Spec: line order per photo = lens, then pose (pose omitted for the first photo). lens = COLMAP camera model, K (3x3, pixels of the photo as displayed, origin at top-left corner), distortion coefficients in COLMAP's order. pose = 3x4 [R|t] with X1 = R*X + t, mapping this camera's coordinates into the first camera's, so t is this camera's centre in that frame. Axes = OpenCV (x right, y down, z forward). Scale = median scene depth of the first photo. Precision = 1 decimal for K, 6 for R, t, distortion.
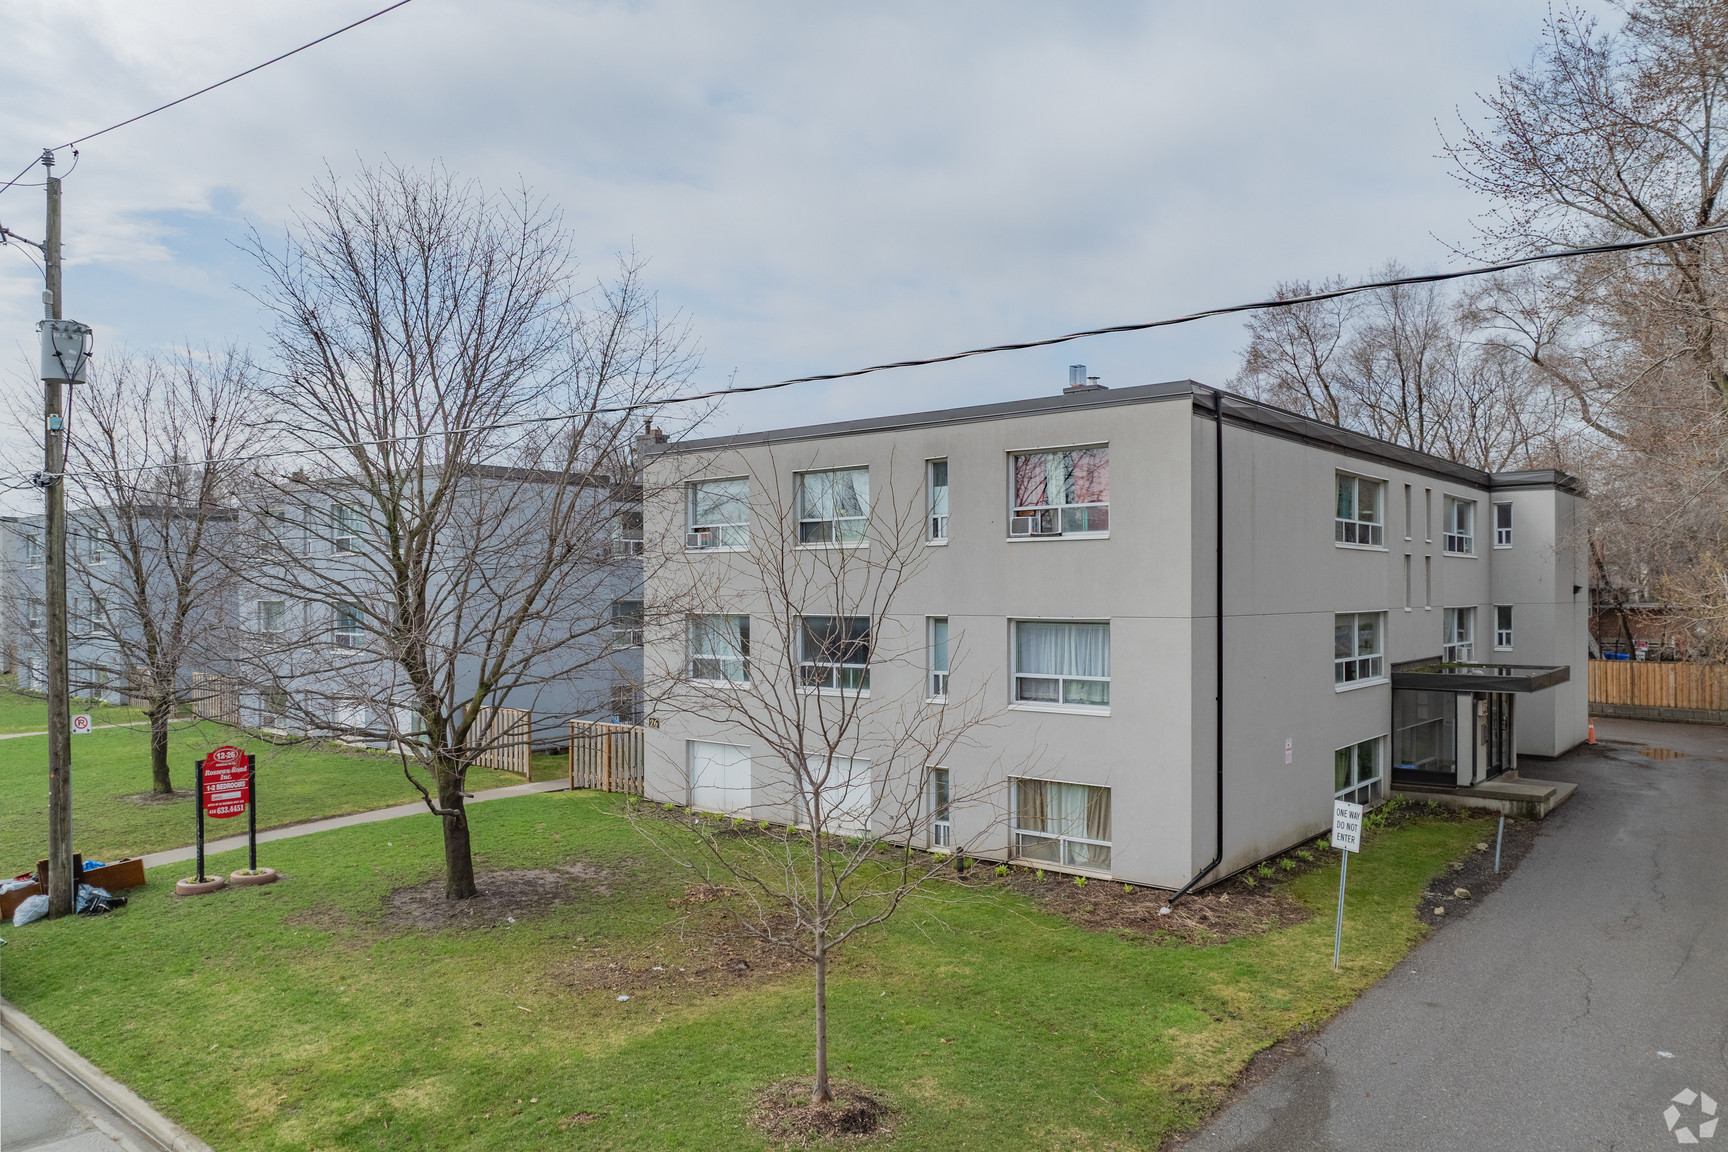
lens RADIAL K [[1252.3, 0, 862.1], [0, 1252.3, 585.8], [0, 0, 1]] dist [0.012375, 0.003825]
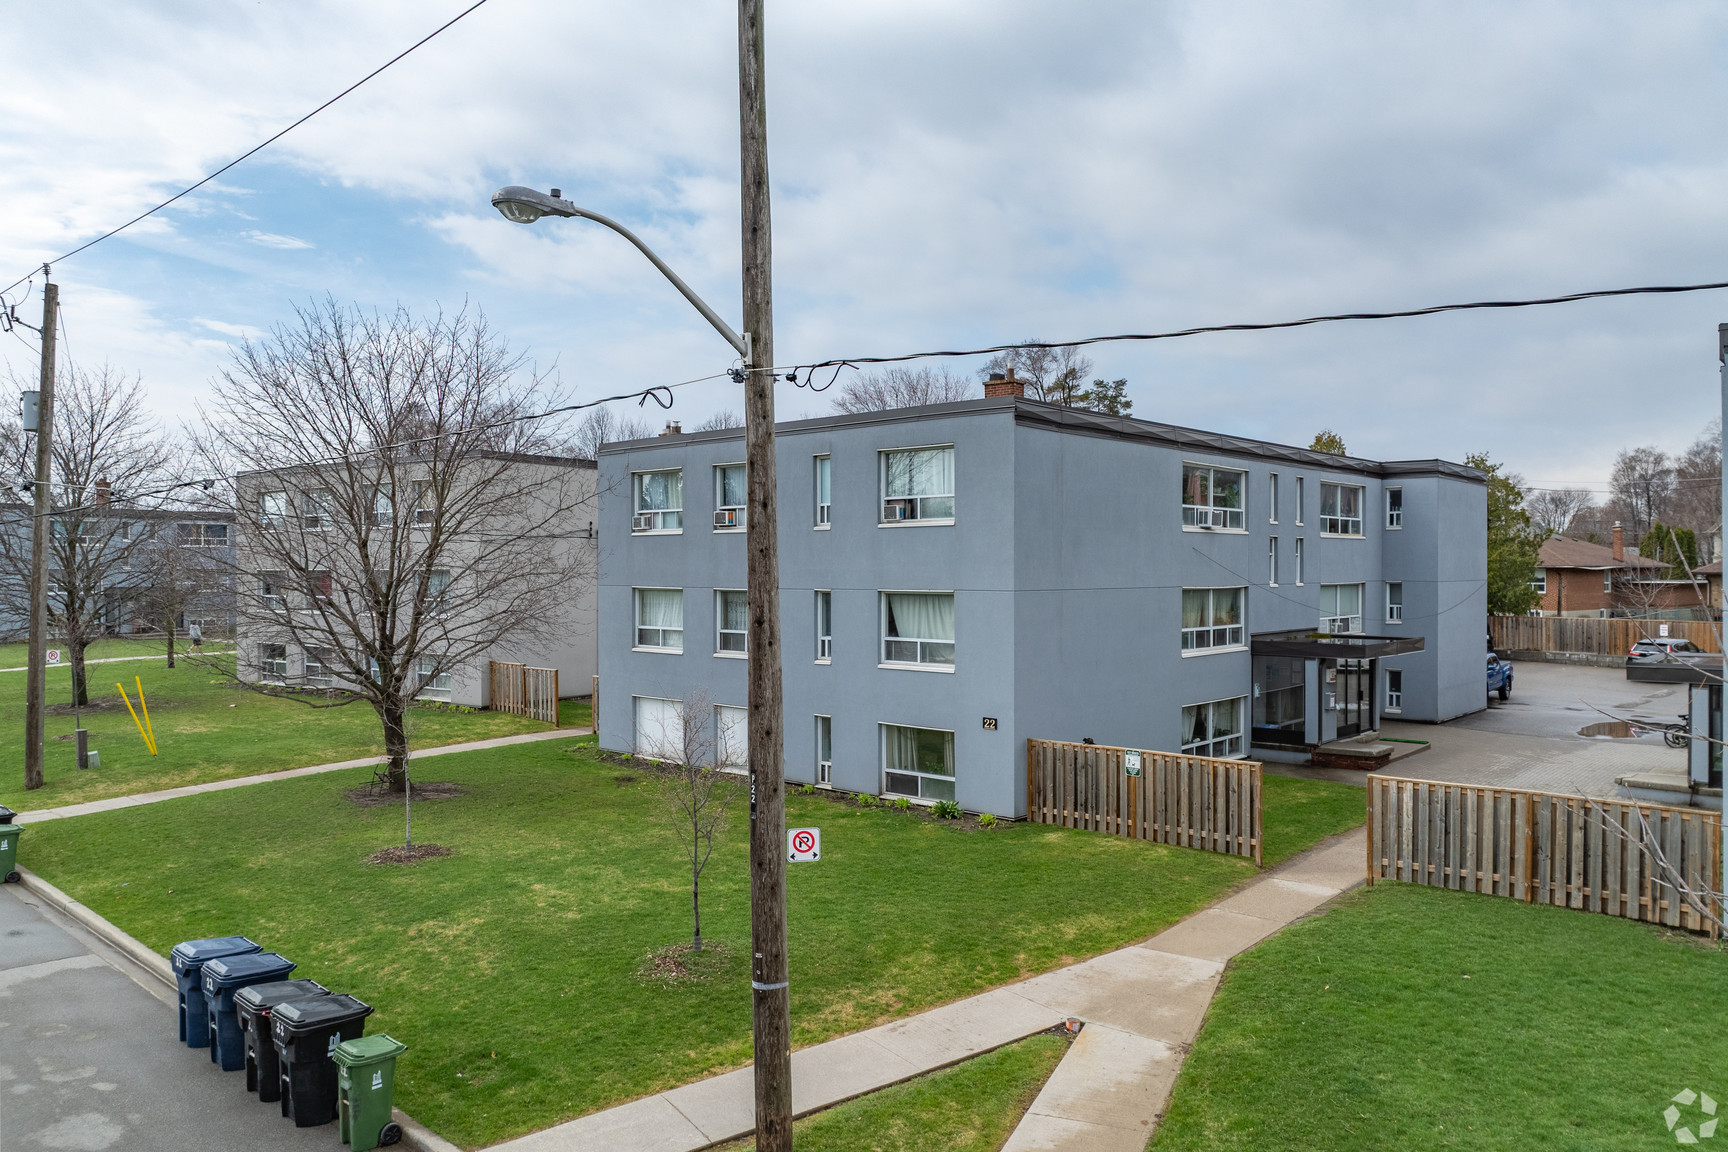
lens RADIAL K [[1252.3, 0, 865.5], [0, 1252.3, 576.6], [0, 0, 1]] dist [0.012375, 0.003825]
pose [[0.997052, 0.003264, -0.076655, 0.179671], [-0.002299, 0.999917, 0.012683, -0.002657], [0.076690, -0.012469, 0.996977, -0.166633]]
